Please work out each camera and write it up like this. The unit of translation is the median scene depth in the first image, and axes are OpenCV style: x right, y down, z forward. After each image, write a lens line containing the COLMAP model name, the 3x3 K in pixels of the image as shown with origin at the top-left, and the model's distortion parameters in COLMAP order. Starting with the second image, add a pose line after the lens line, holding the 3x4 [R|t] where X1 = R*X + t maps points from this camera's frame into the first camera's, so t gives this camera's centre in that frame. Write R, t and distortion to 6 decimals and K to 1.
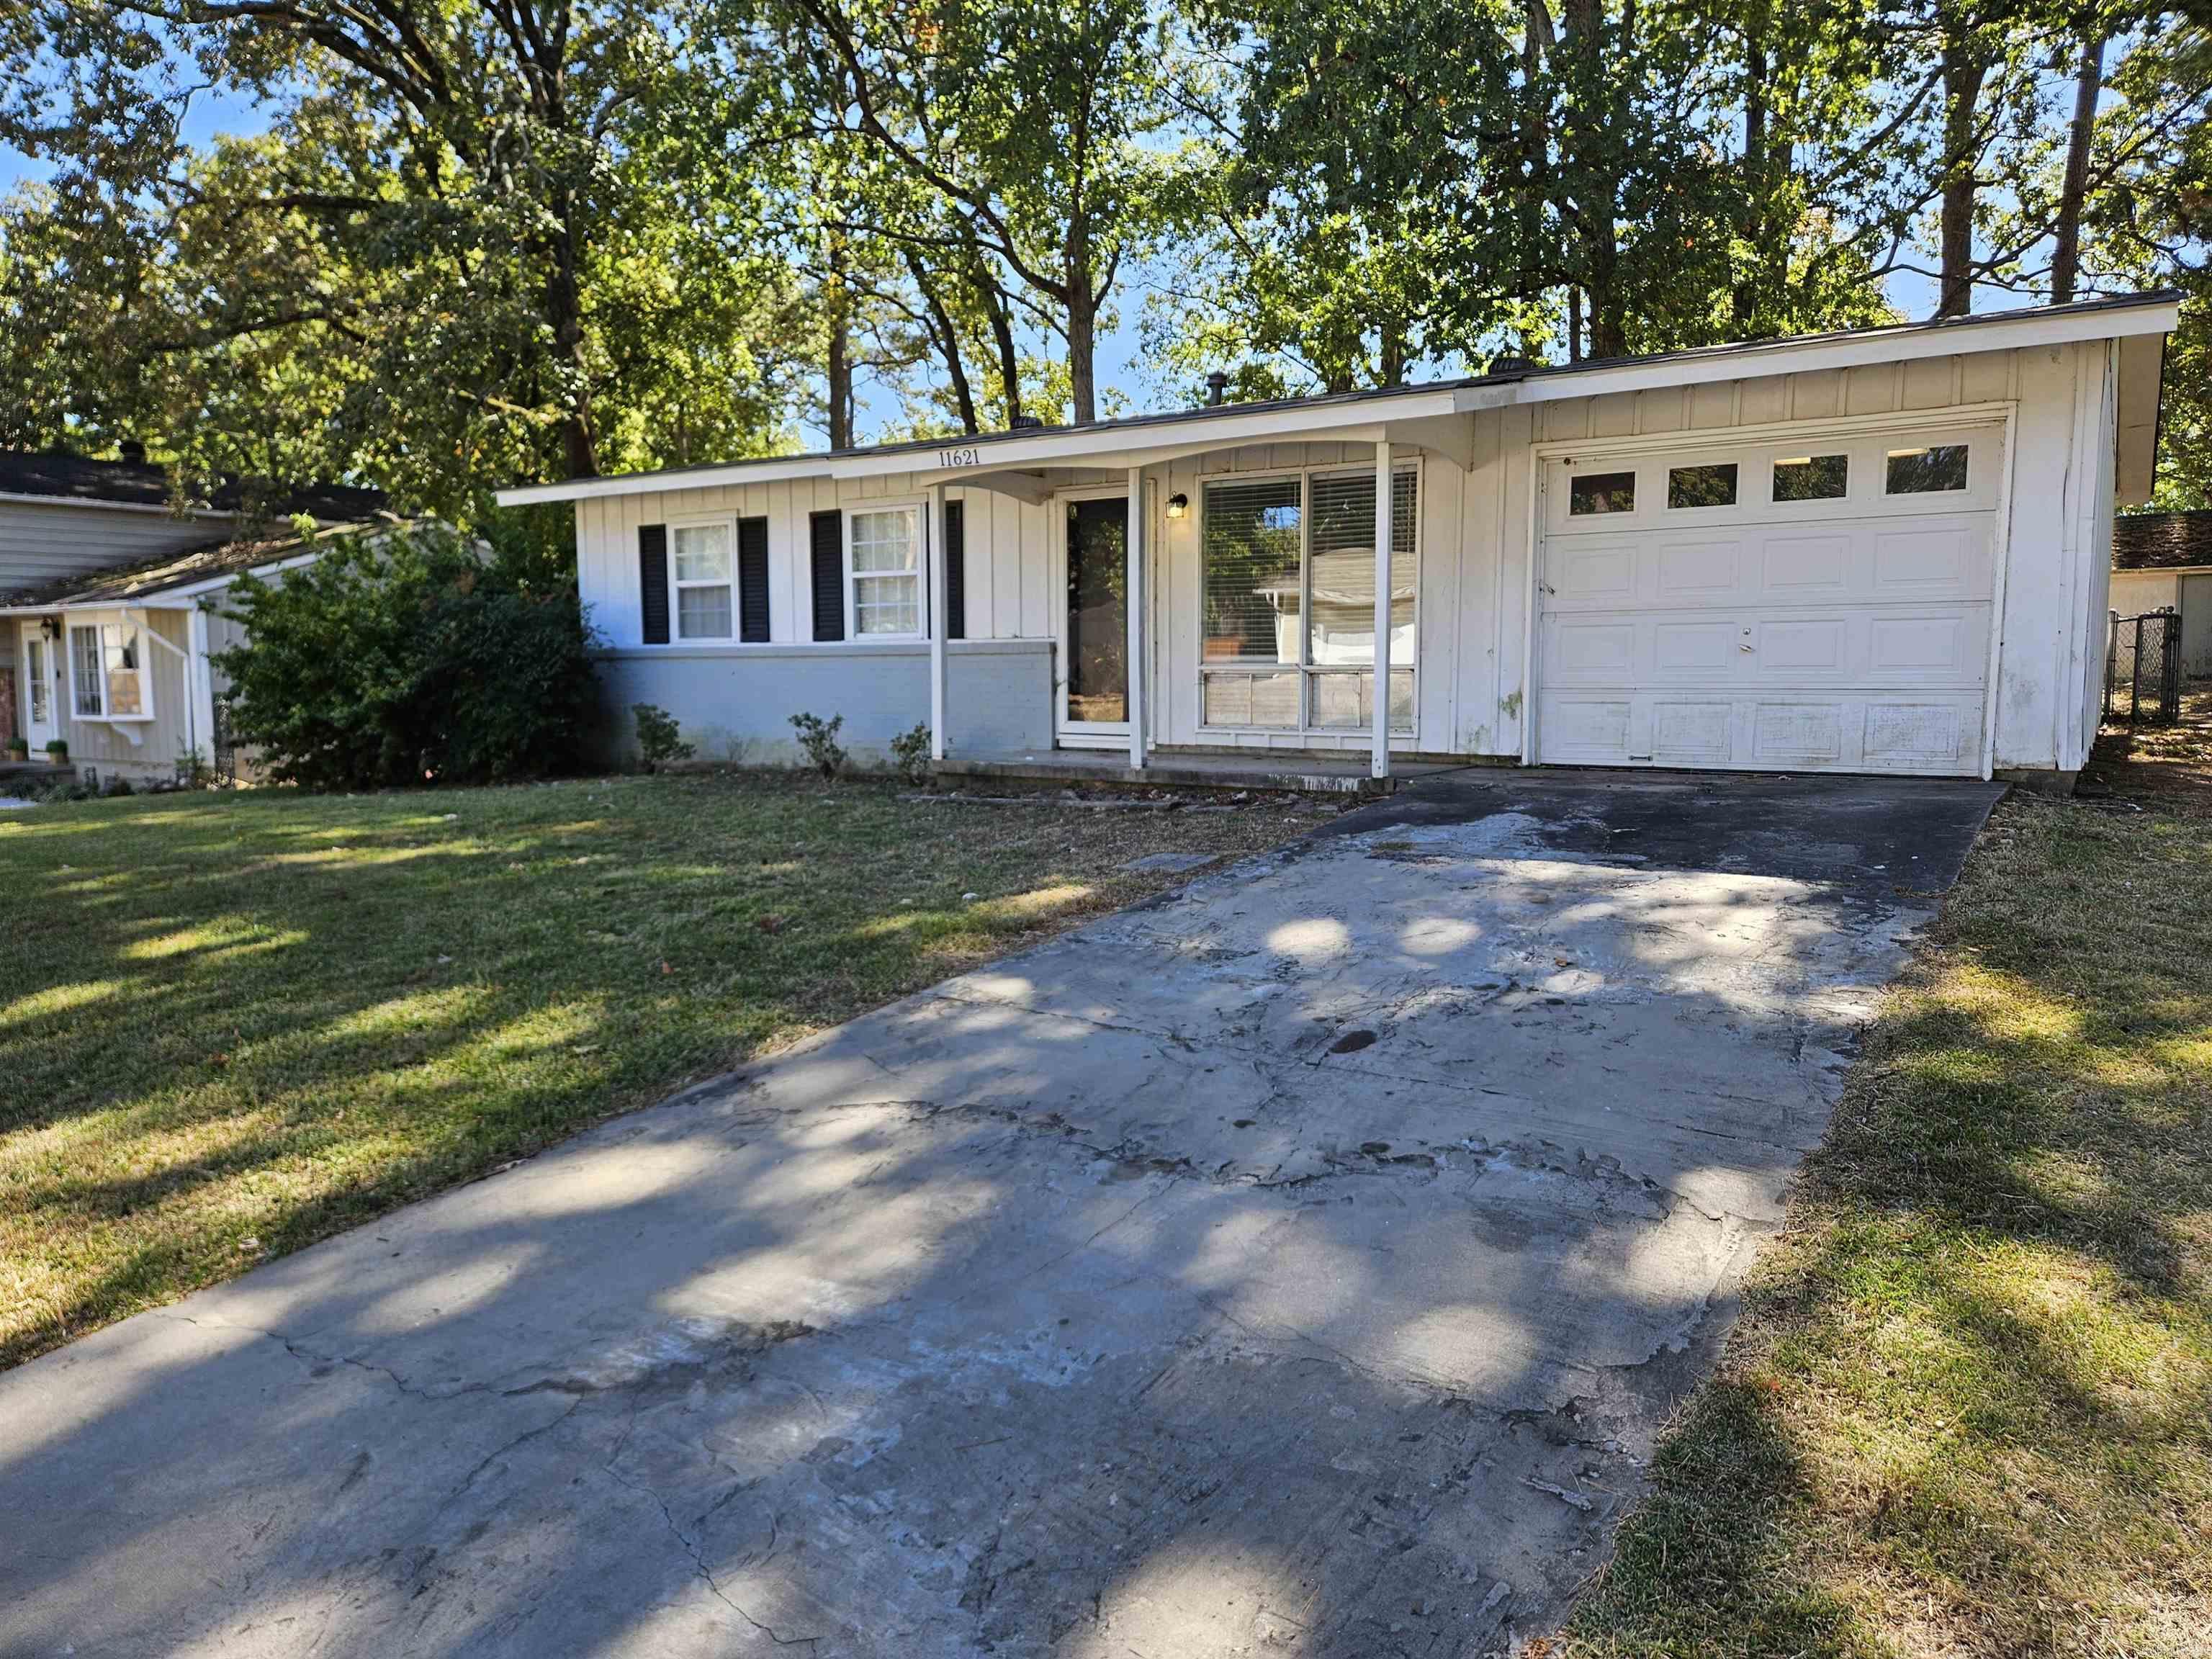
lens RADIAL K [[1483.2, 0, 1107.8], [0, 1483.2, 809.4], [0, 0, 1]] dist [0.070913, -0.061257]
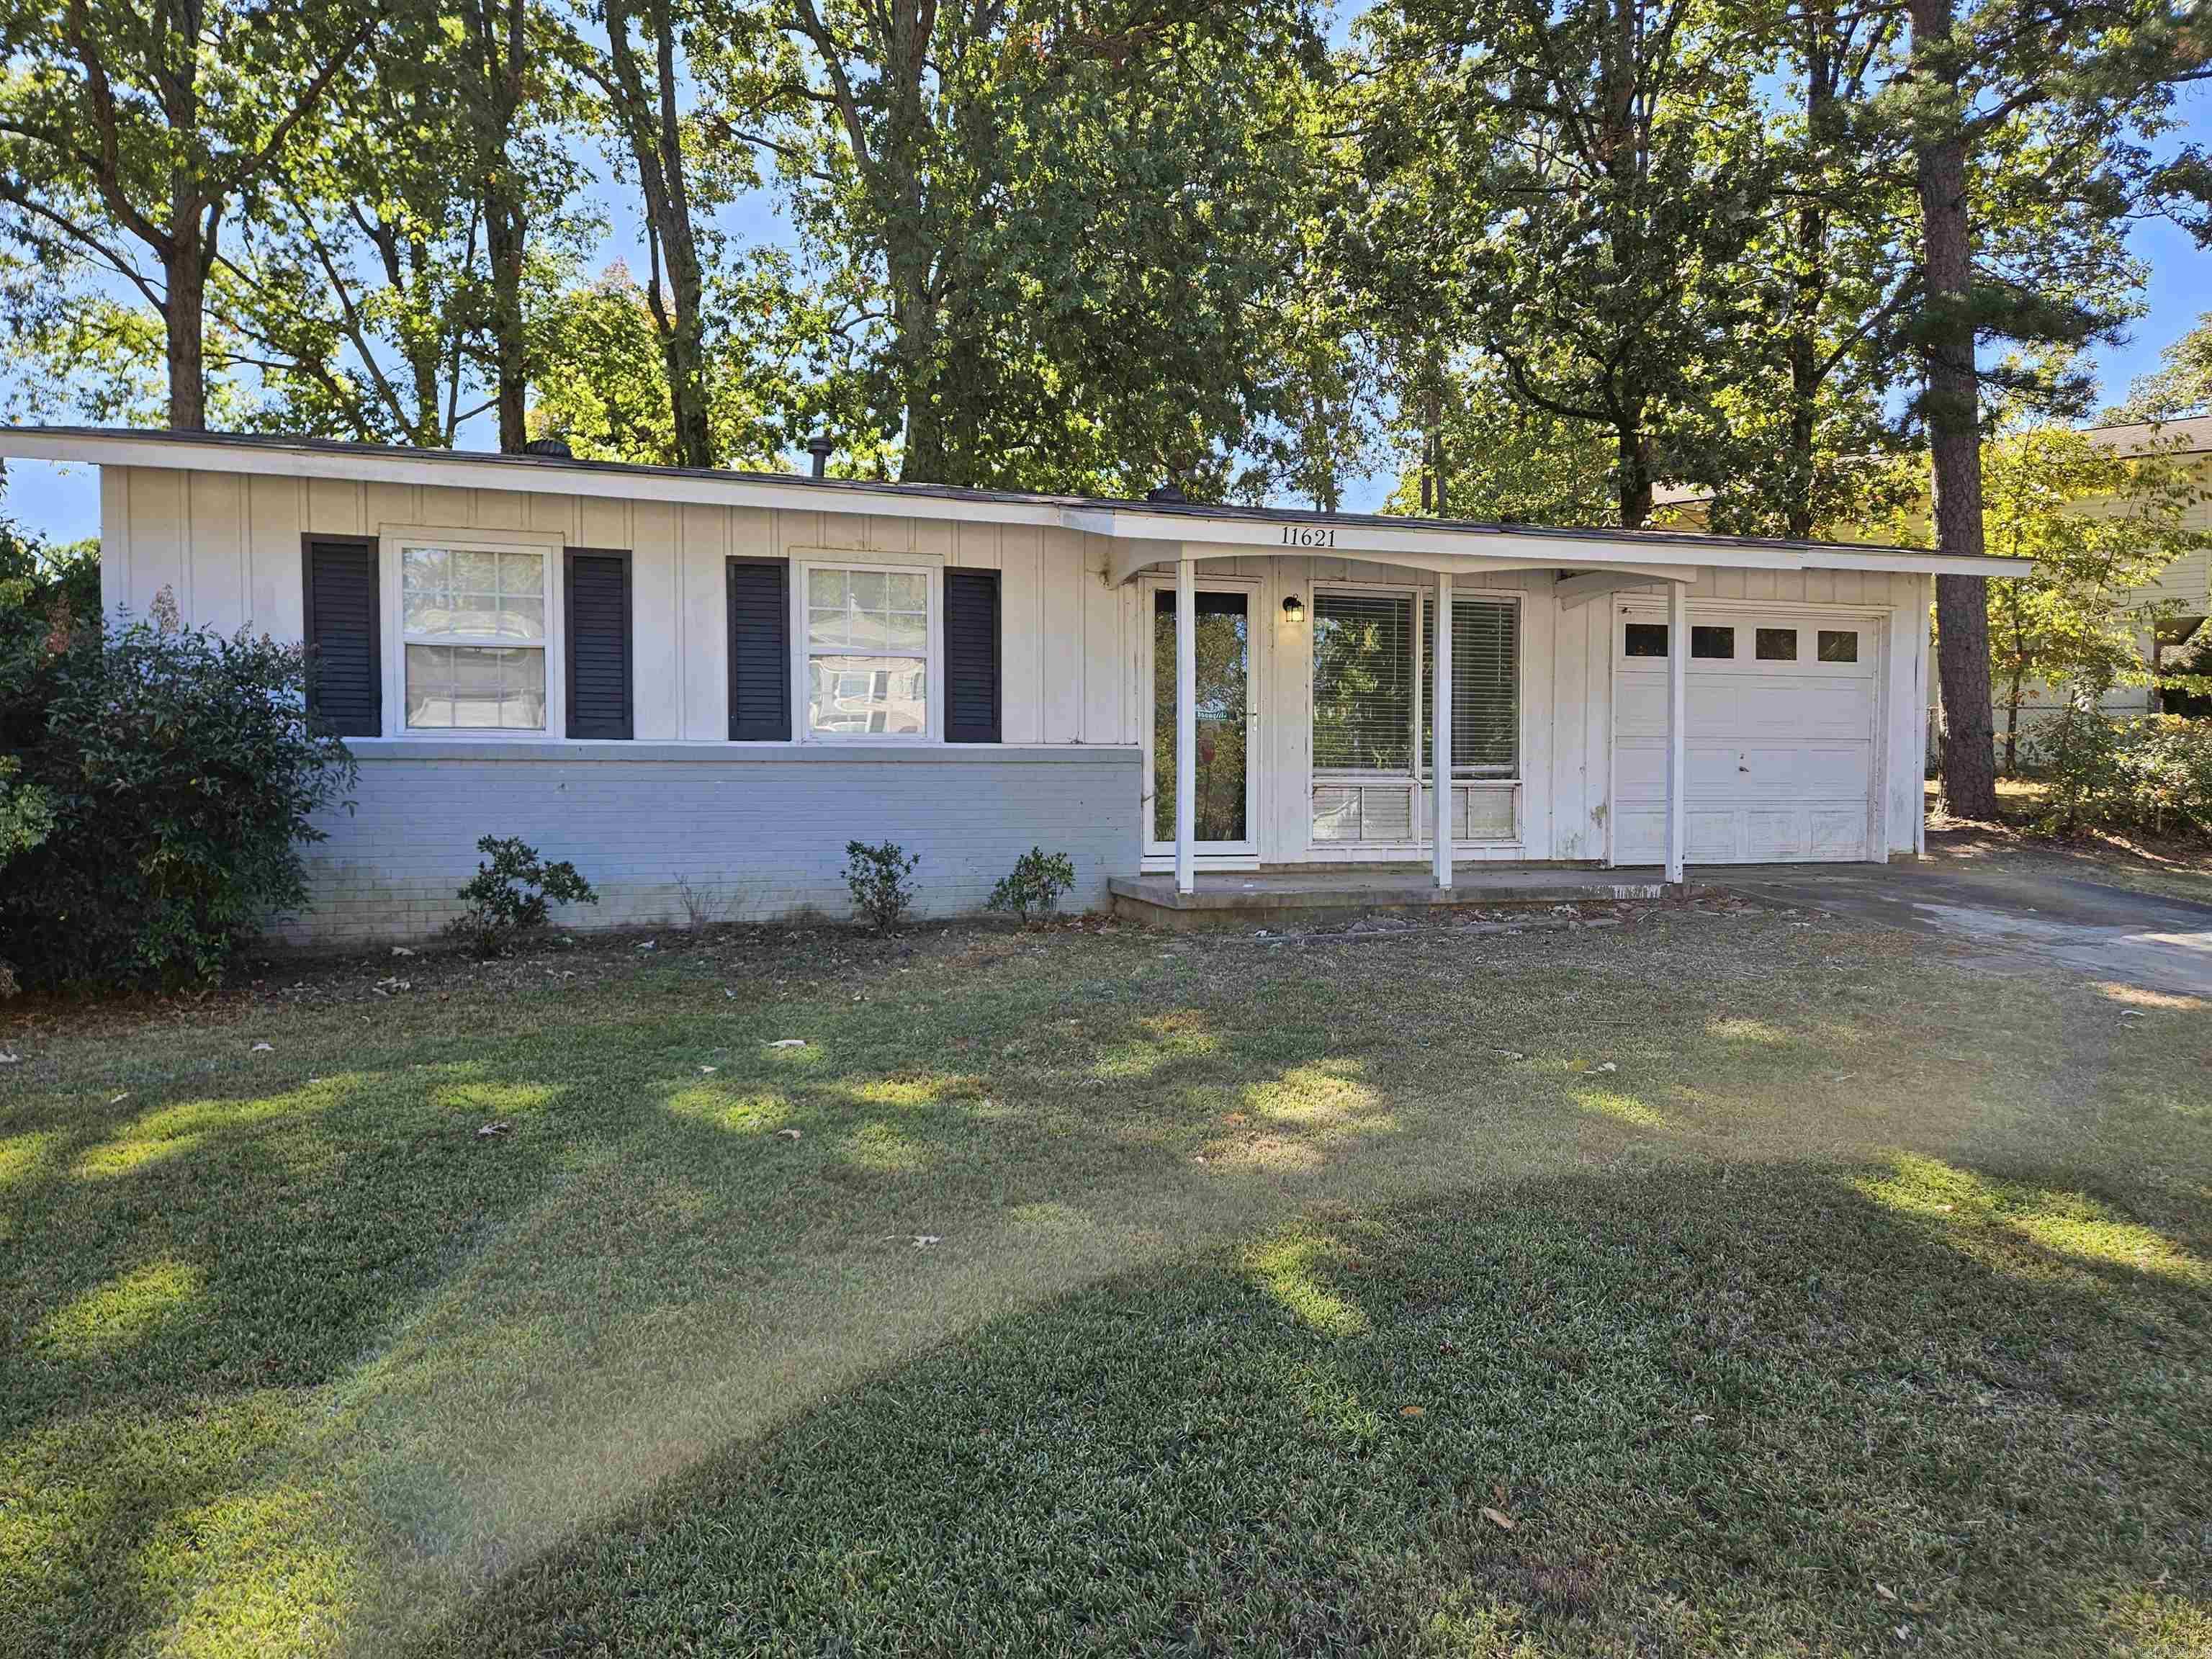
lens RADIAL K [[1484.7, 0, 1112.1], [0, 1484.7, 812.8], [0, 0, 1]] dist [0.073157, -0.062467]
pose [[0.611724, -0.014818, 0.790933, -0.585433], [0.068636, 0.997048, -0.034405, -0.039287], [-0.788088, 0.075333, 0.610935, 0.400412]]
